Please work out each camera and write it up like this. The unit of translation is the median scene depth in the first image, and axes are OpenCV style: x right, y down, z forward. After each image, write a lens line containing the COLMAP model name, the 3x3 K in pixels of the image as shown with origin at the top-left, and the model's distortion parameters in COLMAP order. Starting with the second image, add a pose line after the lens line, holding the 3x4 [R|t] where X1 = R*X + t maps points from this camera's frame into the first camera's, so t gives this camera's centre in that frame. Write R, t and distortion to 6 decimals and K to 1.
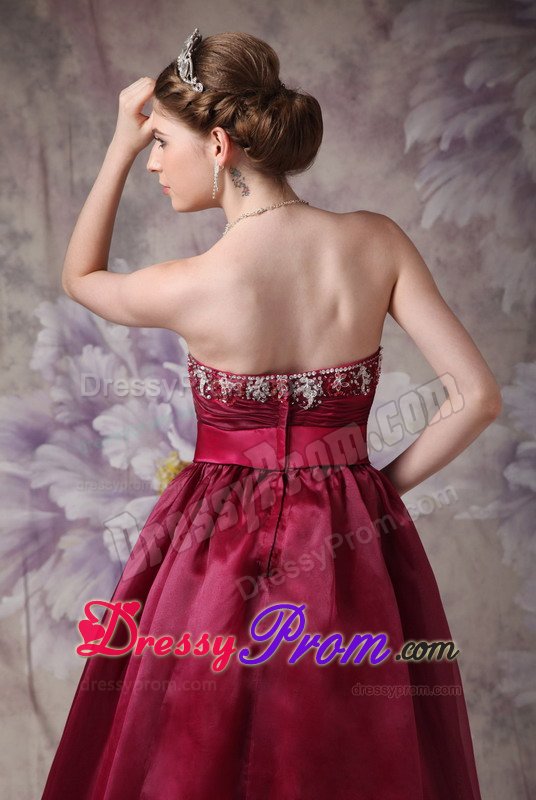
lens RADIAL K [[2435.9, 0, 284.3], [0, 2435.9, 396.5], [0, 0, 1]] dist [0.470644, 0.000000]
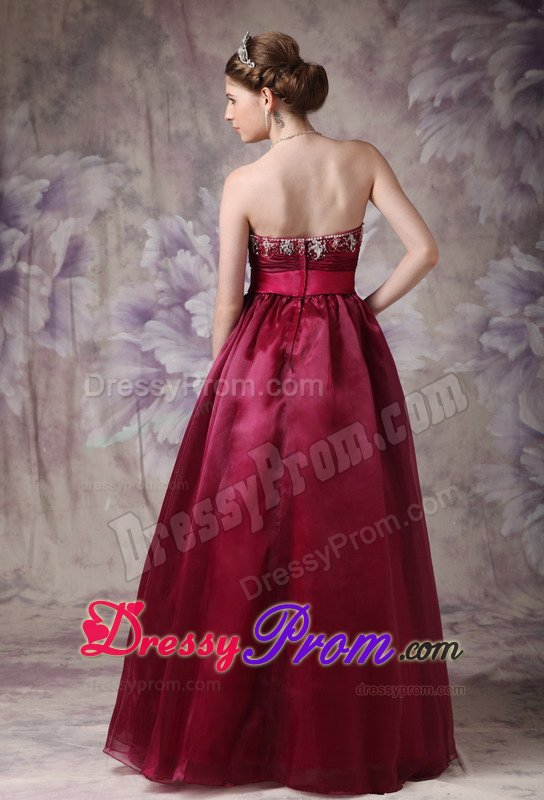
lens RADIAL K [[2150.2, 0, 238.3], [0, 2150.2, 404.5], [0, 0, 1]] dist [0.232477, 0.000000]
pose [[0.998610, -0.003475, -0.052586, 0.017188], [0.005031, 0.999553, 0.029486, 0.031673], [0.052460, -0.029709, 0.998181, -0.234597]]
